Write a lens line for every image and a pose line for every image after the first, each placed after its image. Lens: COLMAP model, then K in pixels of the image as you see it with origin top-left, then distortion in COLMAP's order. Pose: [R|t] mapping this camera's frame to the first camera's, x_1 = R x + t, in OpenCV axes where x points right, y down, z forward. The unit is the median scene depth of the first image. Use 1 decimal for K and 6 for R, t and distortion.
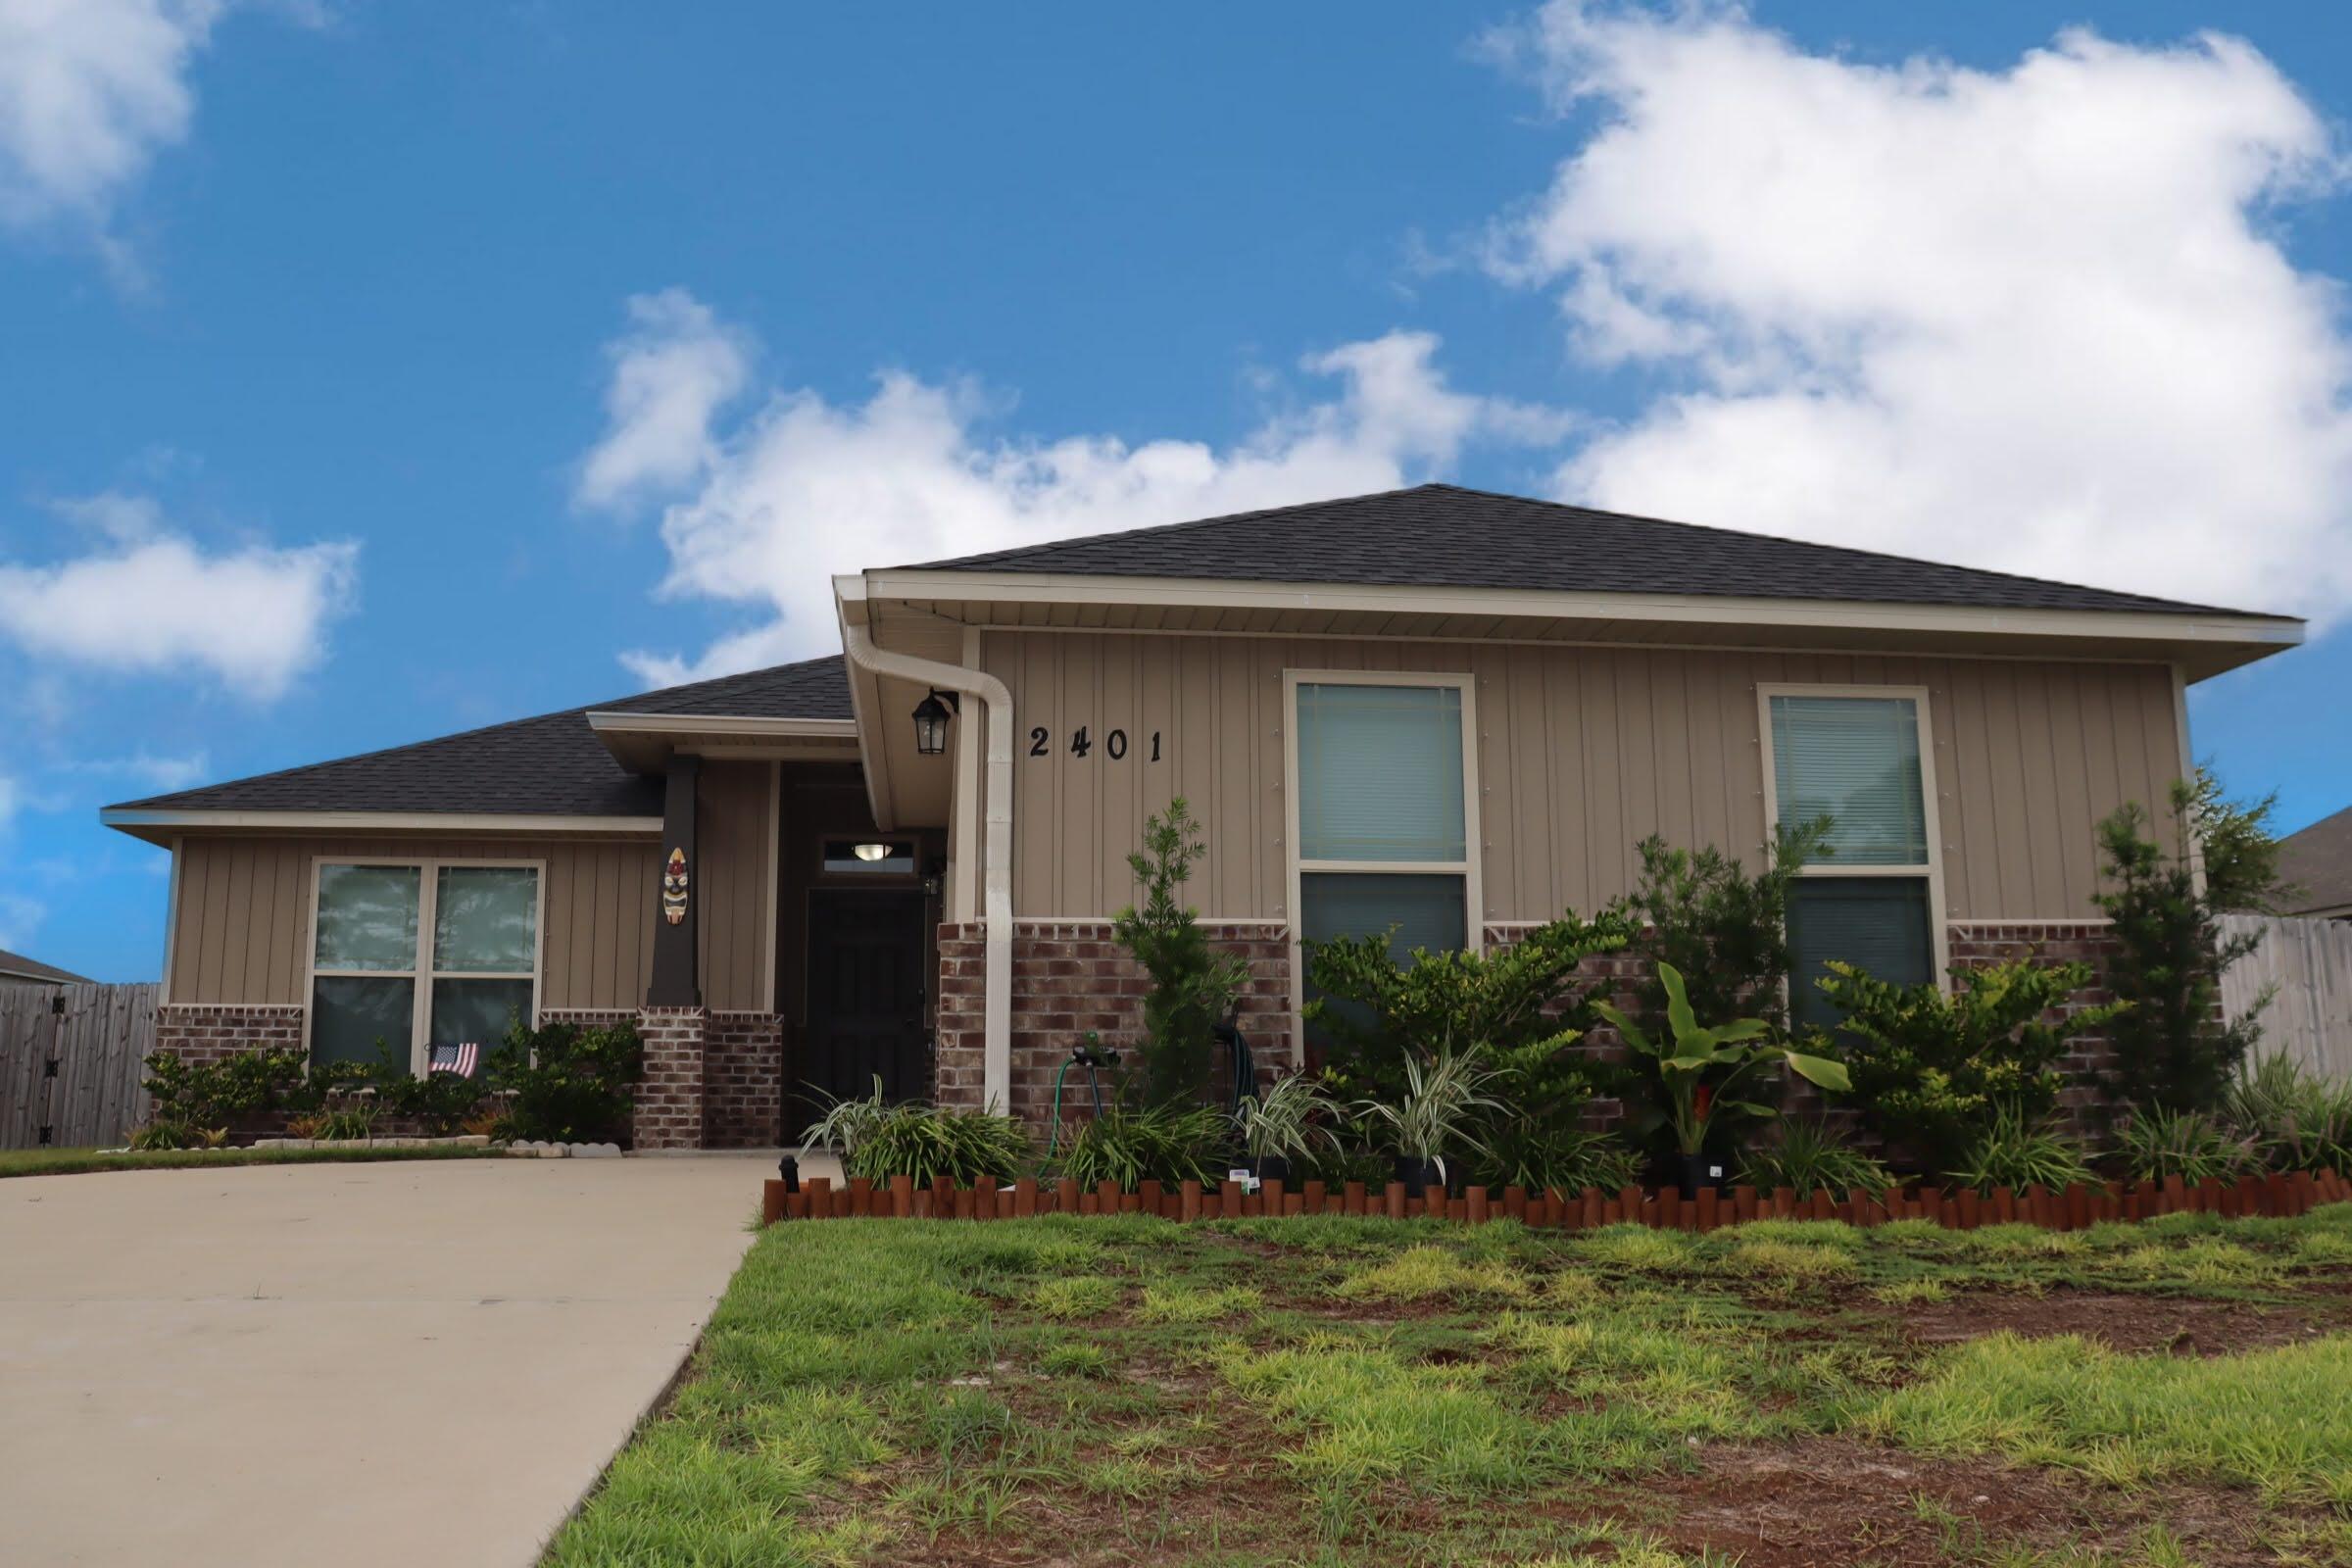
lens RADIAL K [[1923.1, 0, 1176.0], [0, 1923.1, 784.0], [0, 0, 1]] dist [-0.170559, 0.147206]
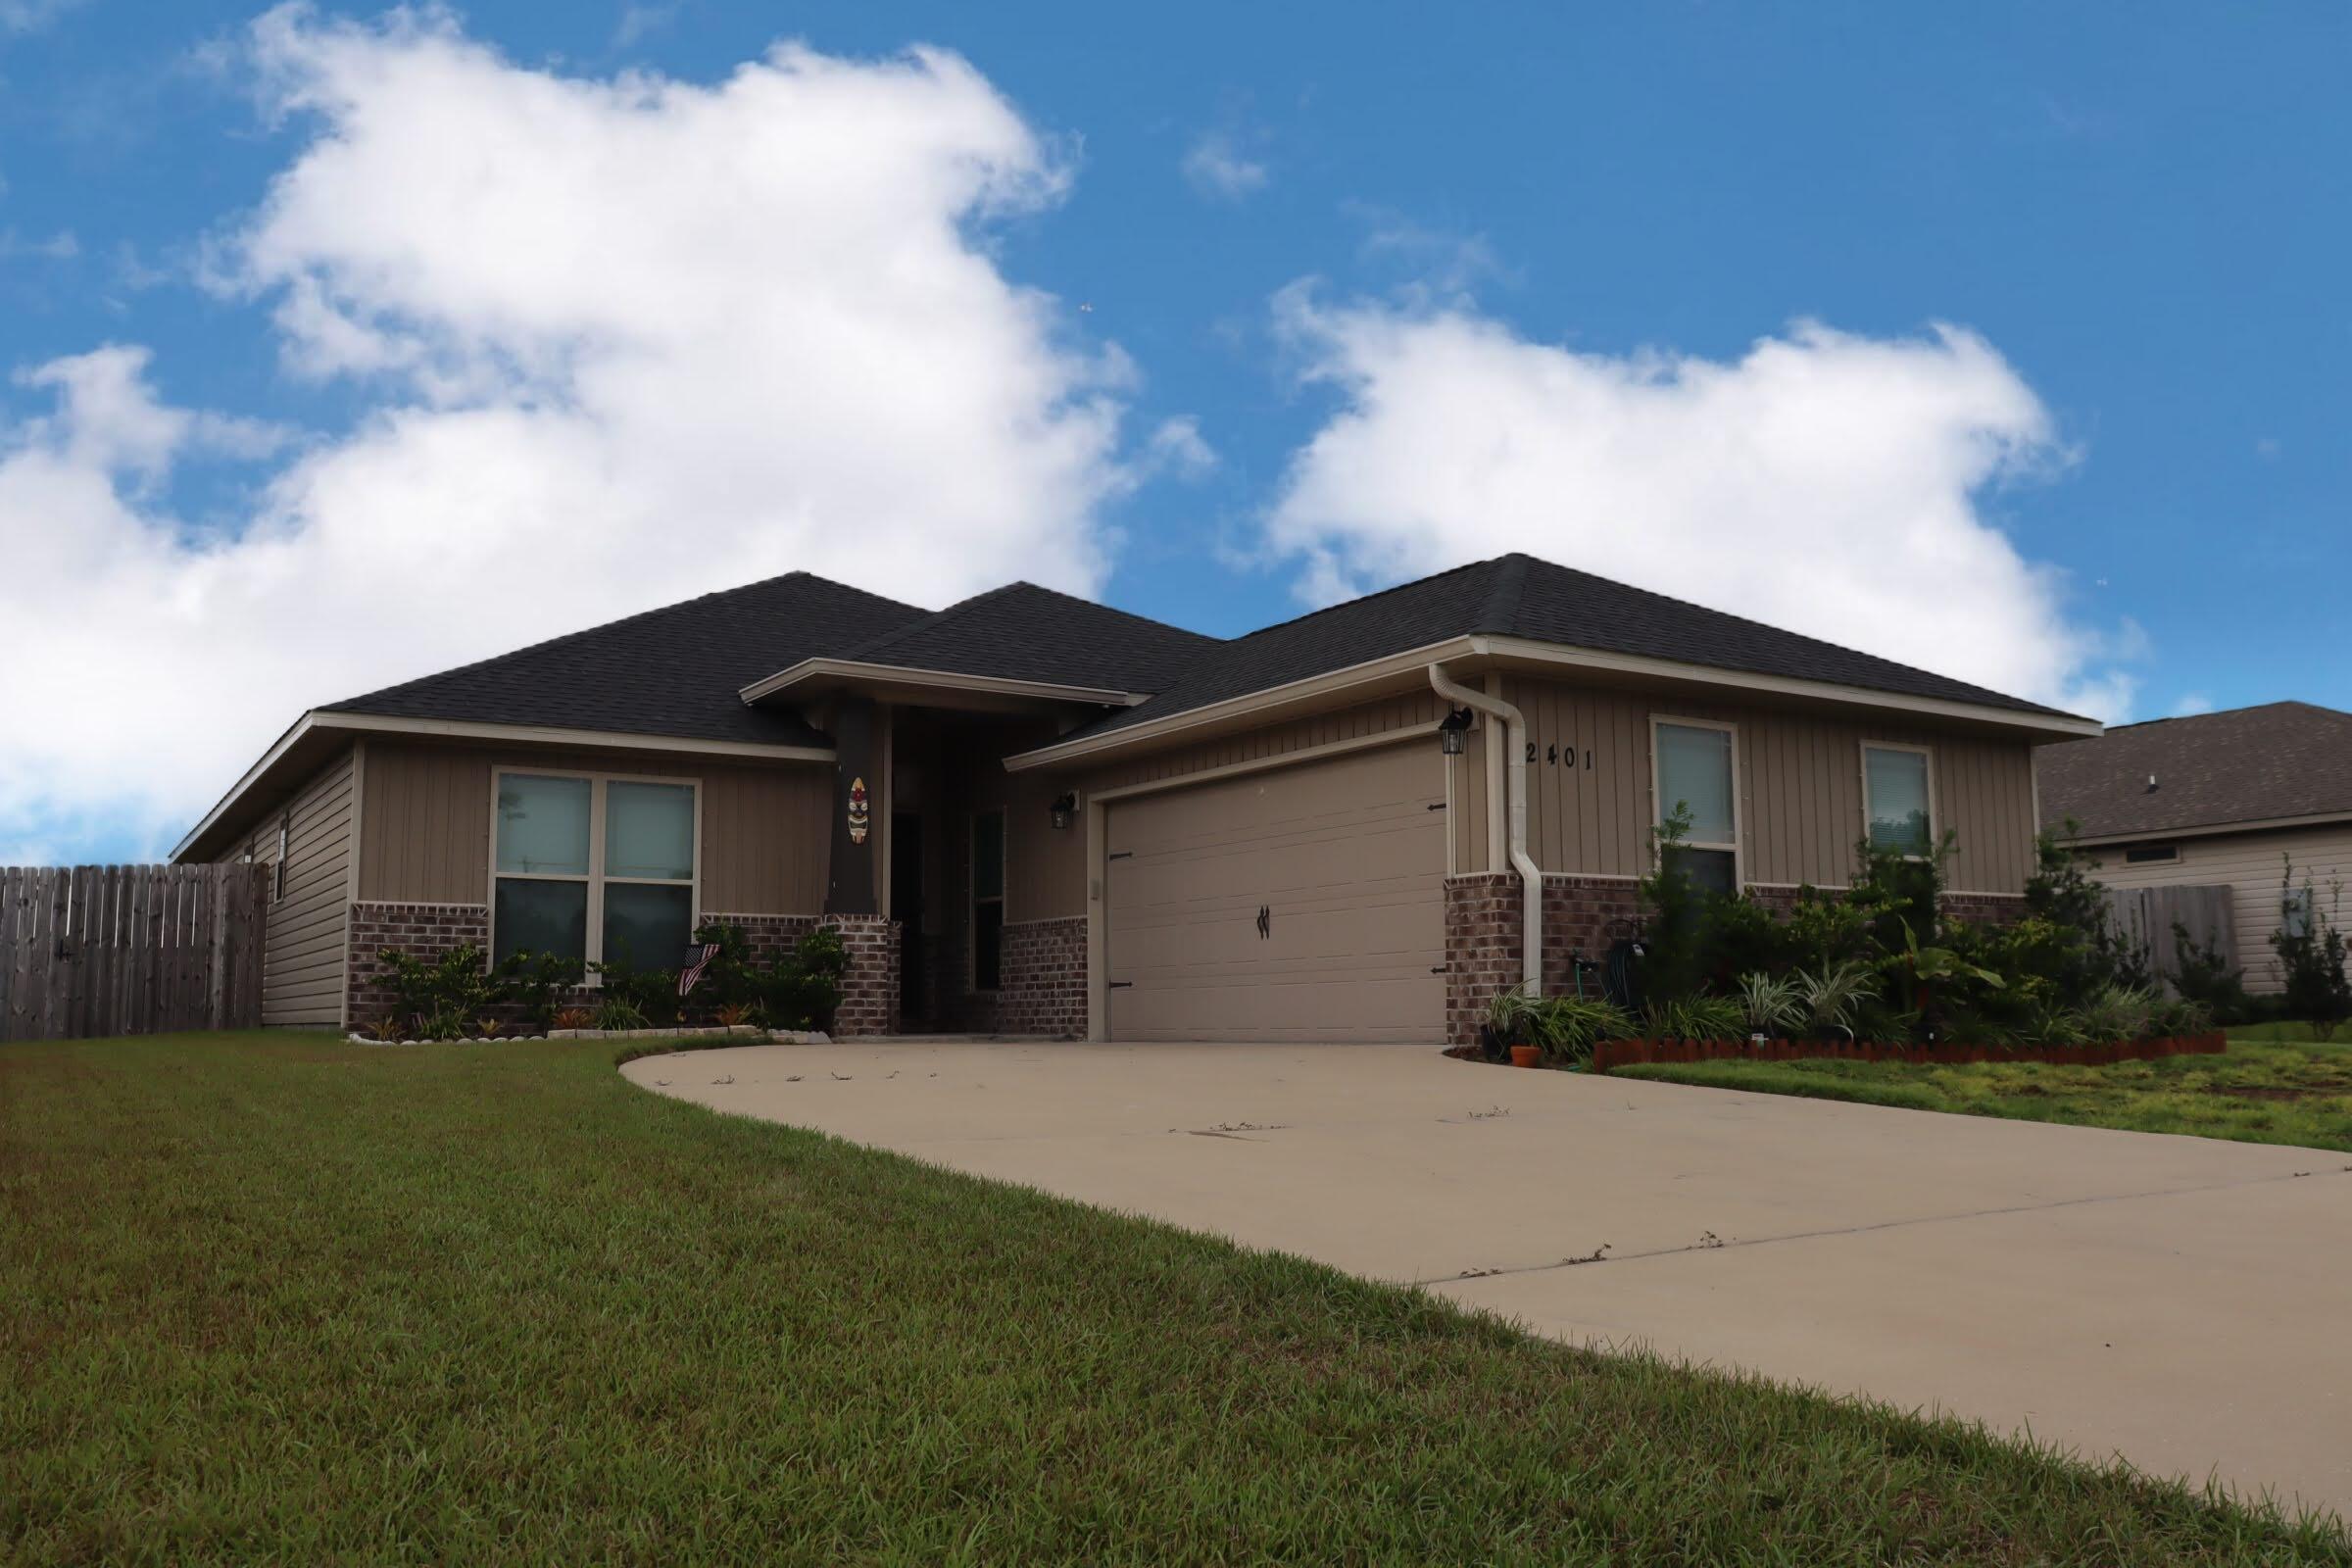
lens RADIAL K [[1923.1, 0, 1176.0], [0, 1923.1, 784.0], [0, 0, 1]] dist [-0.170559, 0.147206]
pose [[0.907894, 0.054526, 0.415639, -0.572781], [-0.075306, 0.996589, 0.033756, -0.016630], [-0.412380, -0.061947, 0.908903, -0.141178]]
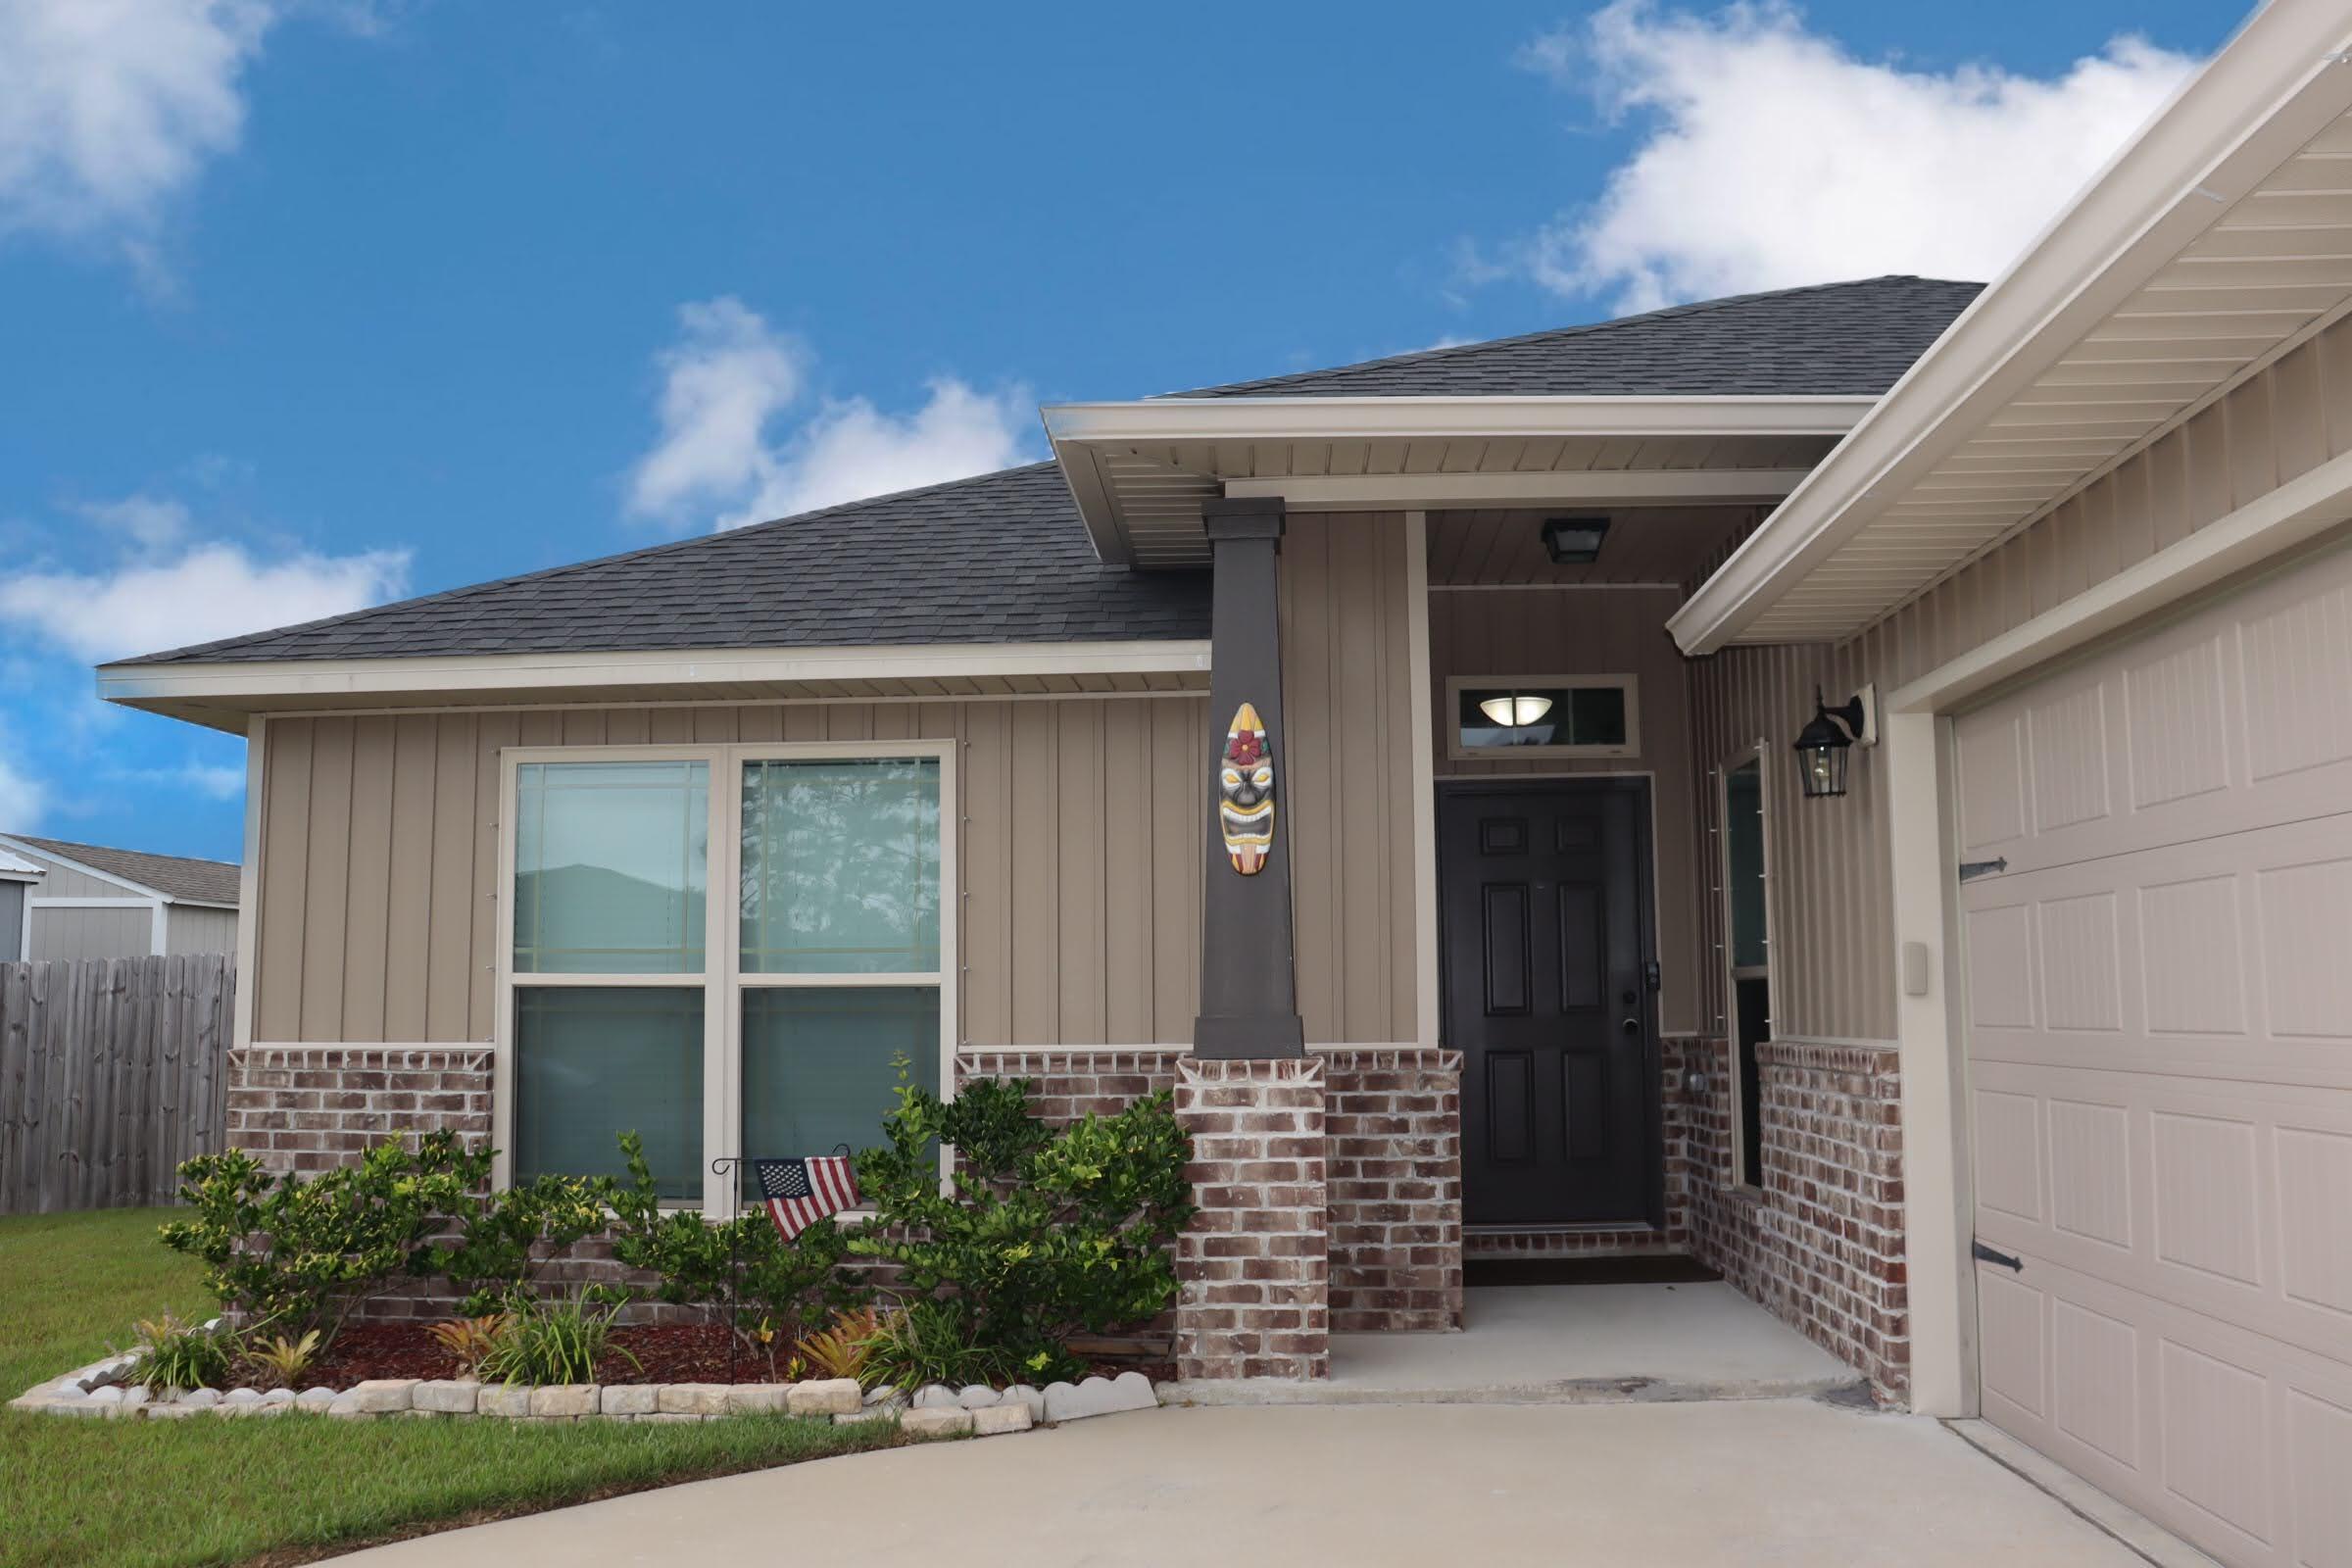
lens RADIAL K [[1923.1, 0, 1176.0], [0, 1923.1, 784.0], [0, 0, 1]] dist [-0.170559, 0.147206]
pose [[0.981846, -0.022543, -0.188336, -0.193512], [0.035126, 0.997348, 0.063742, 0.022995], [0.186399, -0.069201, 0.980034, 0.550141]]
